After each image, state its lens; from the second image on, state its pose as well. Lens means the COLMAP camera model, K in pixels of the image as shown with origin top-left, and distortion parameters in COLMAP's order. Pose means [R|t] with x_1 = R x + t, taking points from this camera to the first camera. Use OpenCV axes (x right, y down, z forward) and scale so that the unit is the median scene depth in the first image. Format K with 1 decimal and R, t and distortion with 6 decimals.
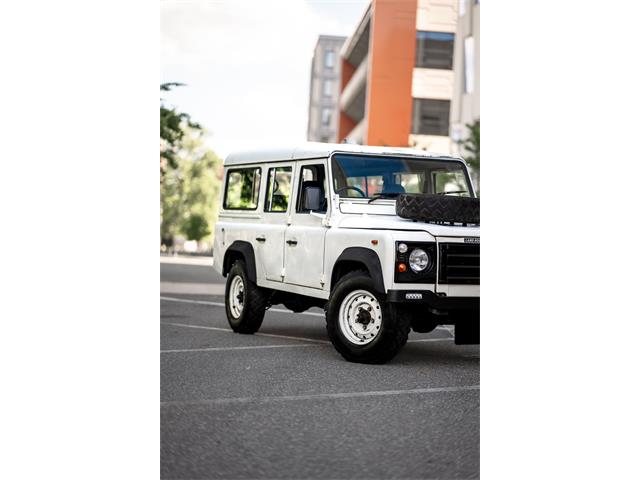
lens RADIAL K [[1175.9, 0, 318.4], [0, 1175.9, 239.7], [0, 0, 1]] dist [0.074779, 0.055831]
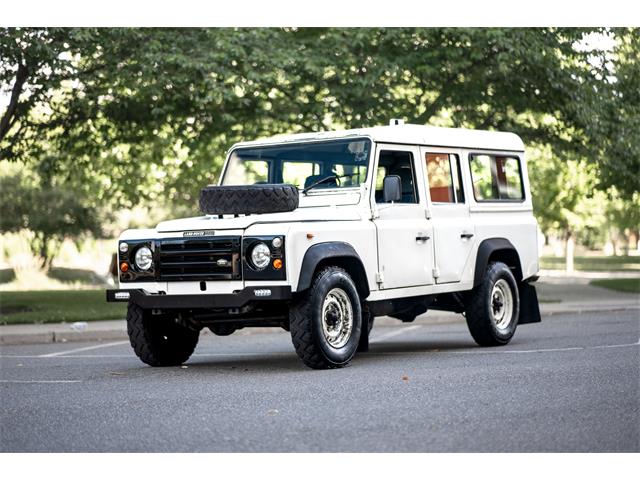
lens RADIAL K [[1550.2, 0, 320.7], [0, 1550.2, 238.1], [0, 0, 1]] dist [0.032323, -0.011121]
pose [[0.556593, -0.059549, -0.828648, 1.152117], [0.046094, 0.998105, -0.040765, 0.056024], [0.829505, -0.015506, 0.558283, 0.387086]]
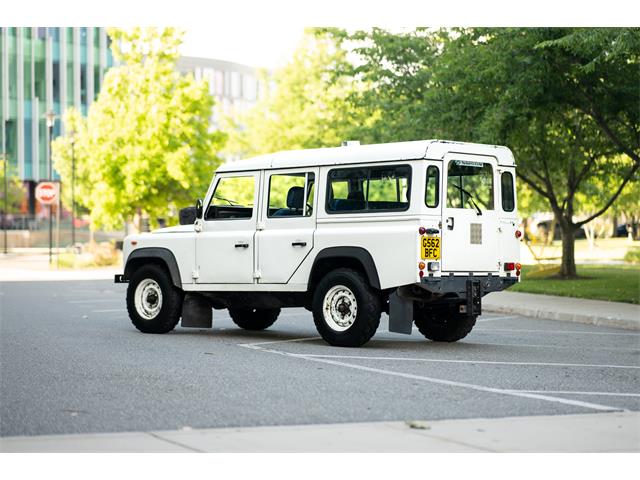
lens RADIAL K [[1620.5, 0, 318.2], [0, 1620.5, 240.9], [0, 0, 1]] dist [0.007820, 0.298382]
pose [[-0.918468, -0.044378, -0.392997, 0.720773], [-0.039947, 0.999012, -0.019451, 0.032112], [0.393472, -0.002166, -0.919334, 2.762428]]
